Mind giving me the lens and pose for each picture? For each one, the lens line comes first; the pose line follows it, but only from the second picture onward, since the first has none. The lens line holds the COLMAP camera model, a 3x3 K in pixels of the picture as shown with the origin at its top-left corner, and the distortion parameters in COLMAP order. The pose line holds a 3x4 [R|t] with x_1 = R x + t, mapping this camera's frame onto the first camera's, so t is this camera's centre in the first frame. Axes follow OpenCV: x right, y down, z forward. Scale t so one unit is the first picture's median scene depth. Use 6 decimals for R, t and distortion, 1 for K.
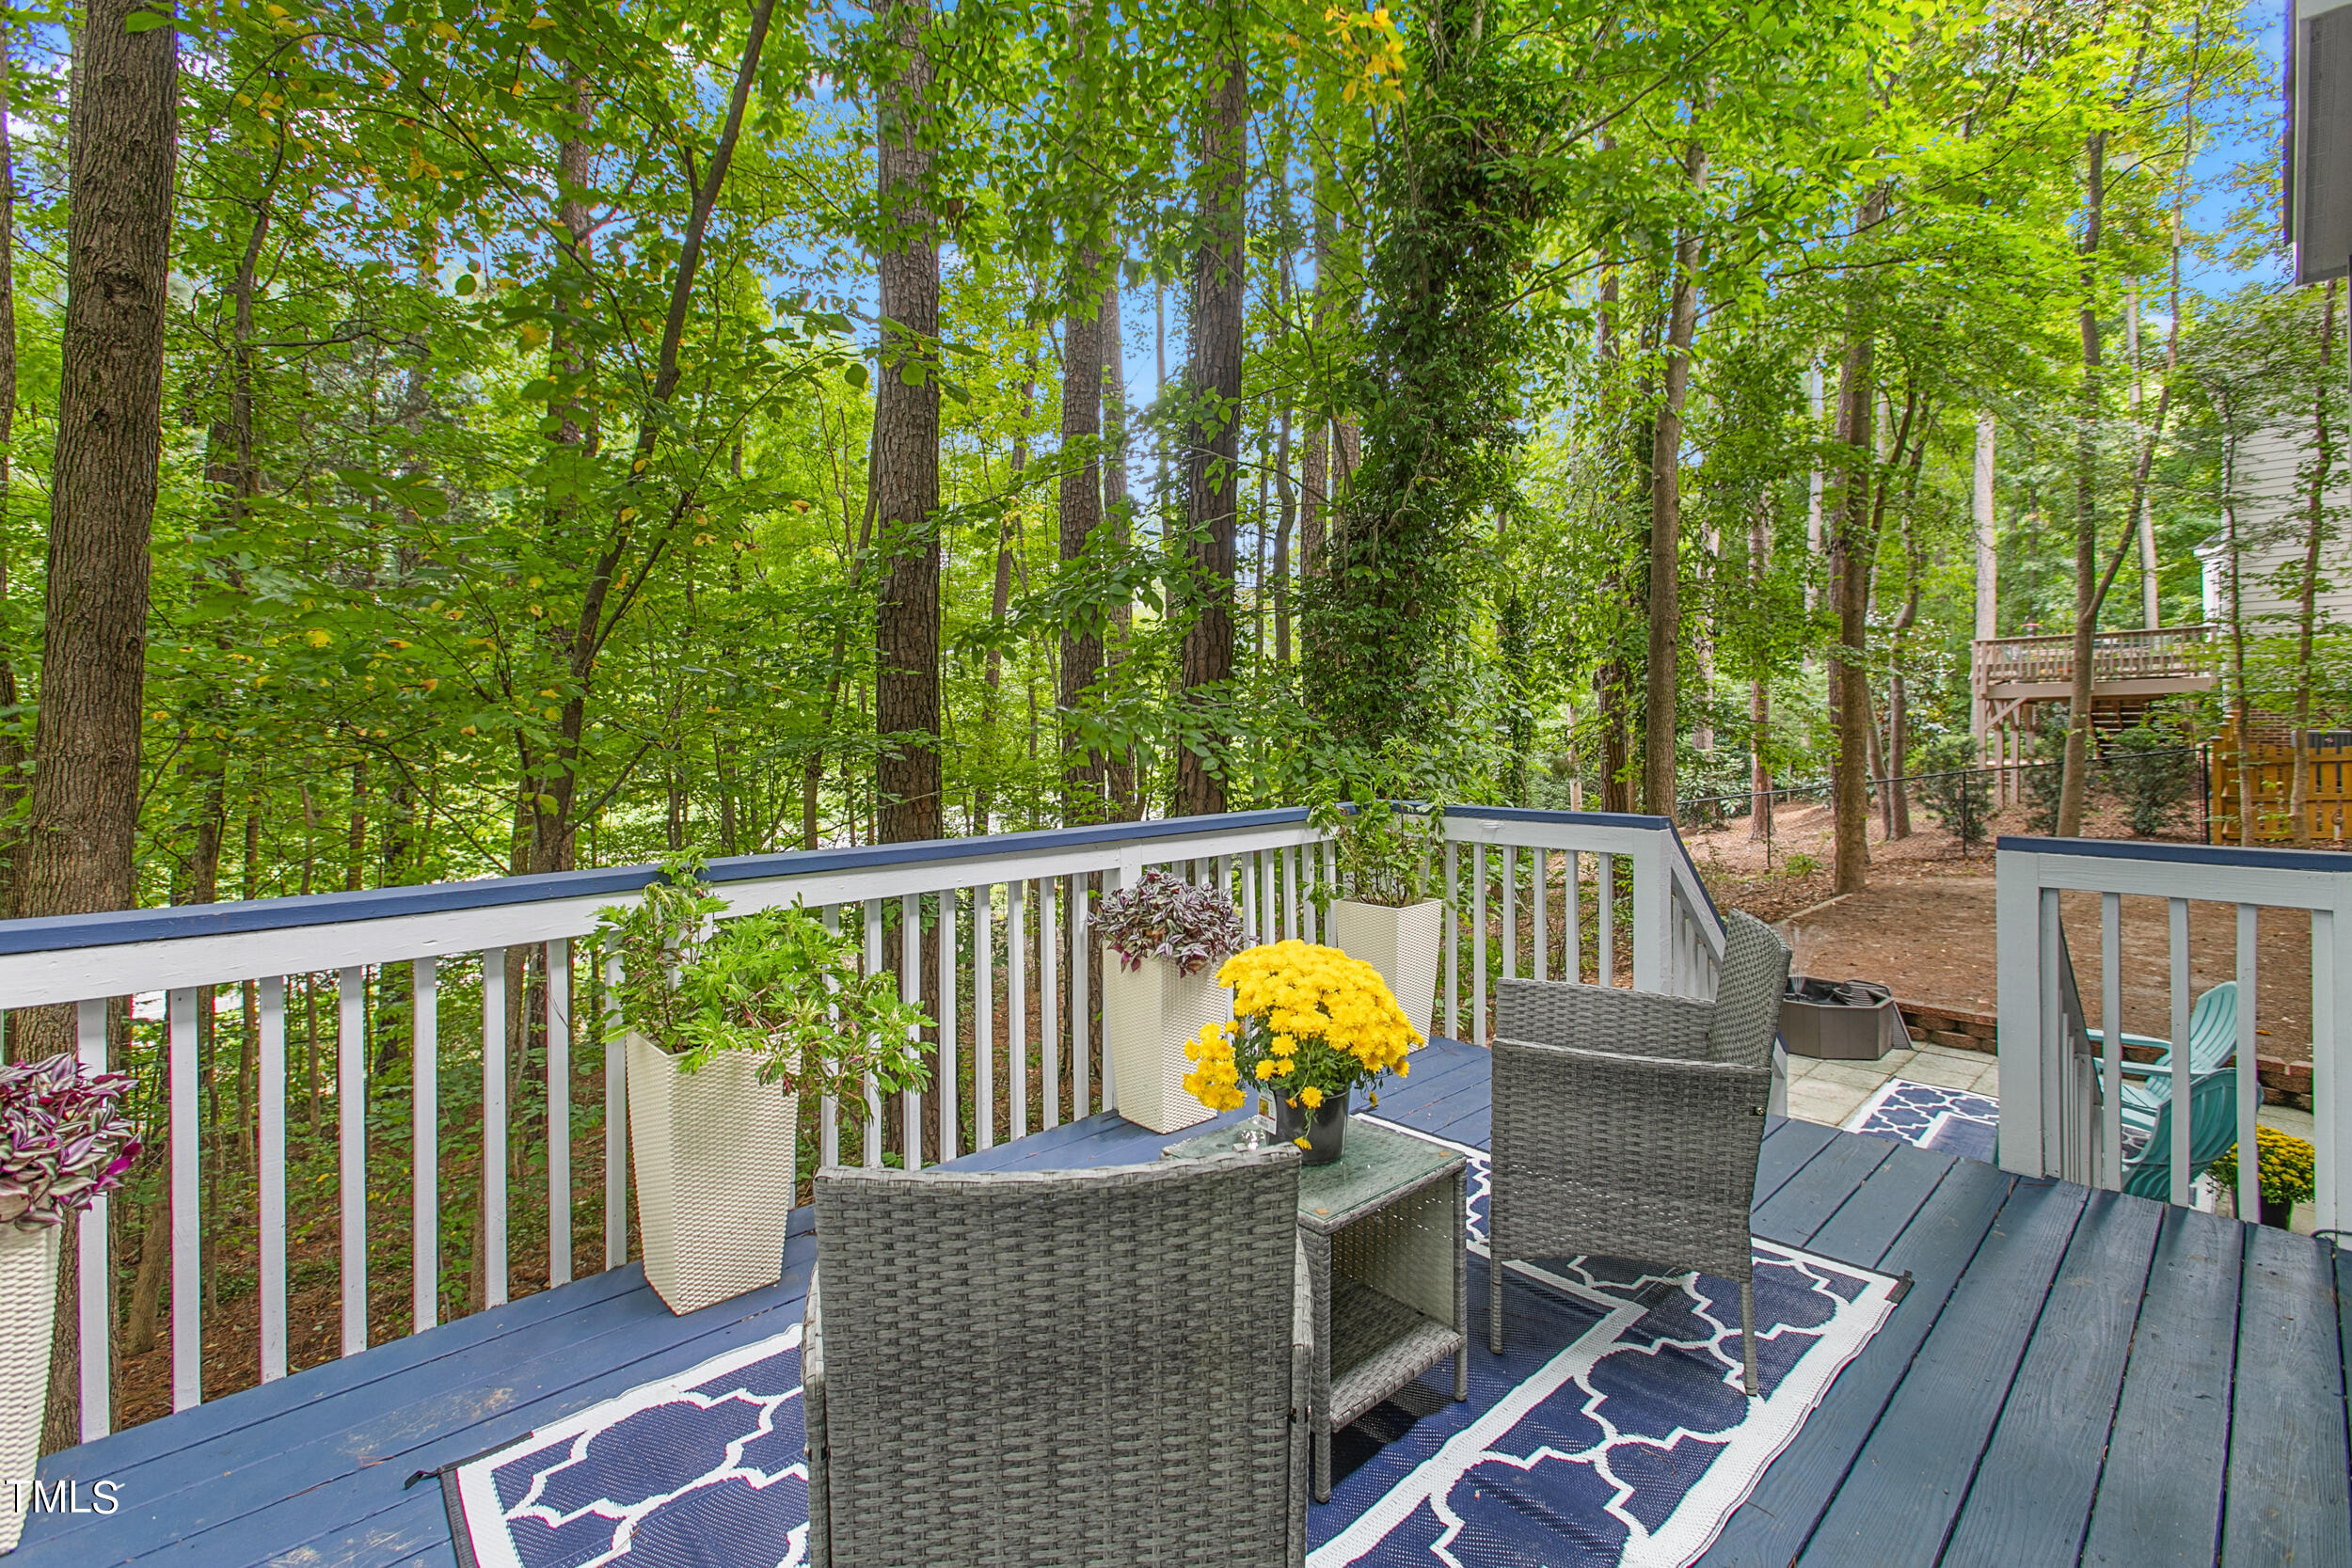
lens RADIAL K [[1088.4, 0, 1171.8], [0, 1088.4, 727.2], [0, 0, 1]] dist [0.001436, 0.000035]
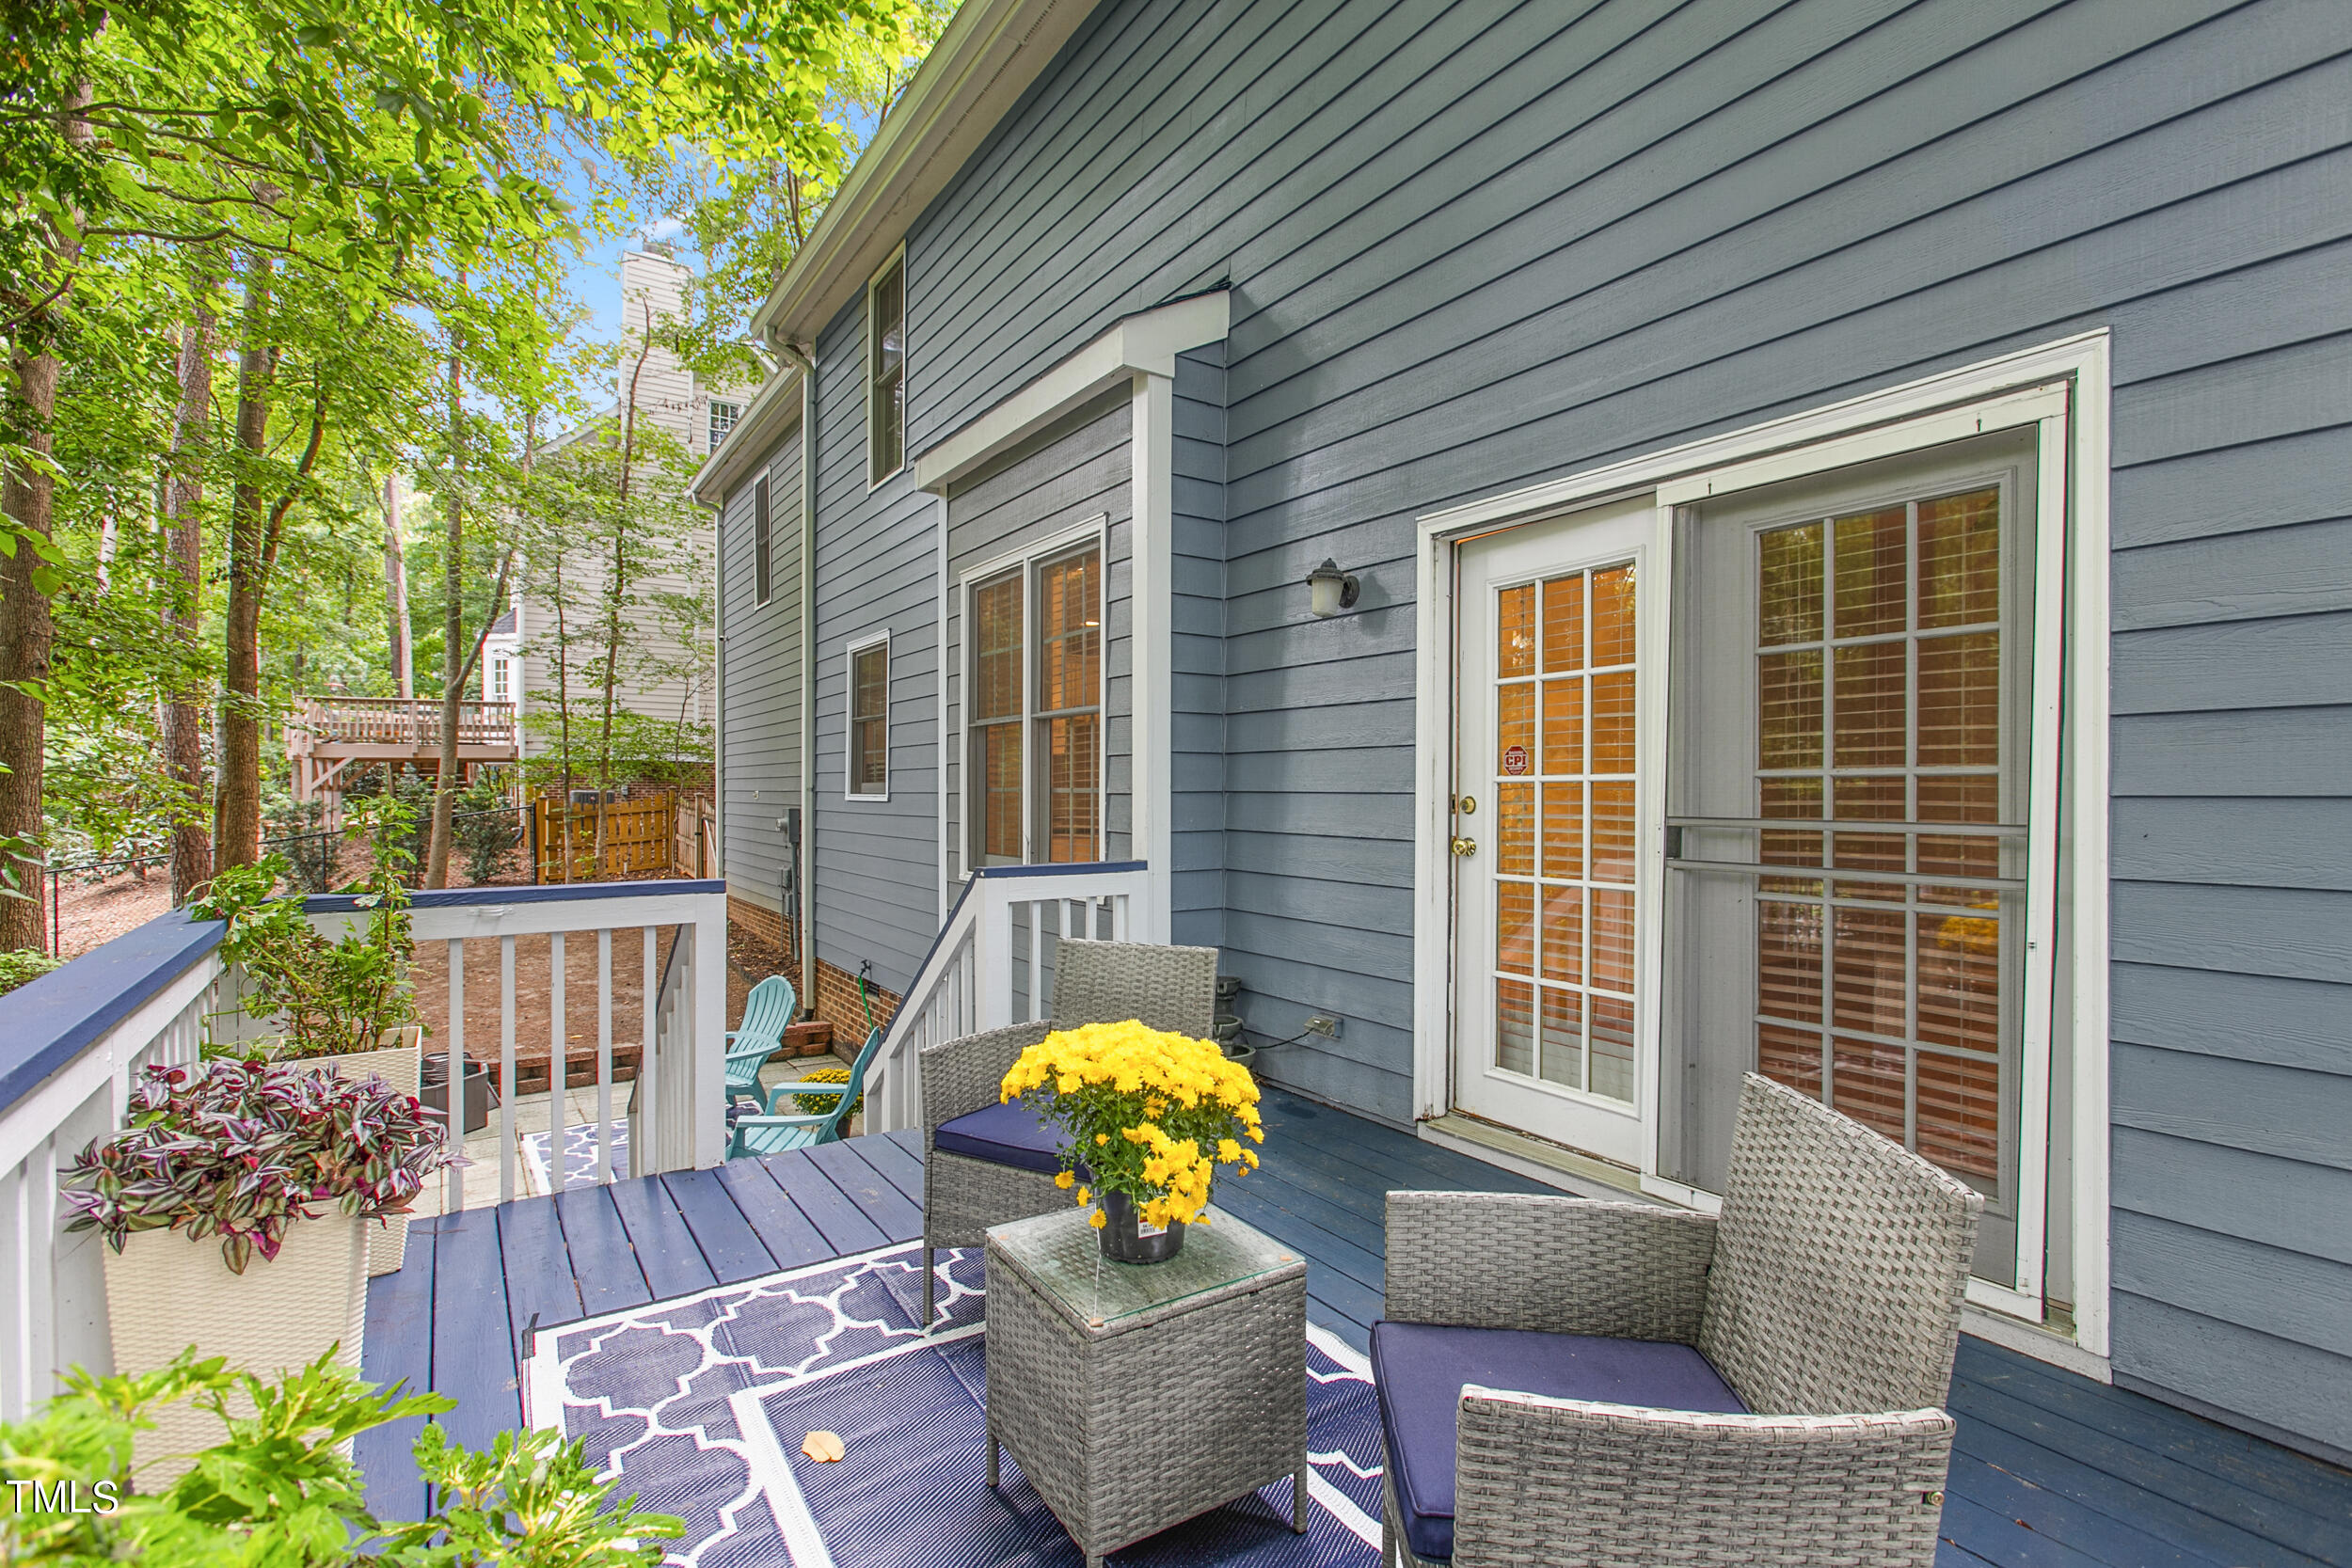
lens RADIAL K [[1086.6, 0, 1176.0], [0, 1086.6, 784.0], [0, 0, 1]] dist [-0.000479, -0.000045]
pose [[0.181478, 0.007615, 0.983365, -0.099596], [-0.003639, 0.999968, -0.007072, 0.001905], [-0.983388, -0.002295, 0.181500, 0.105658]]
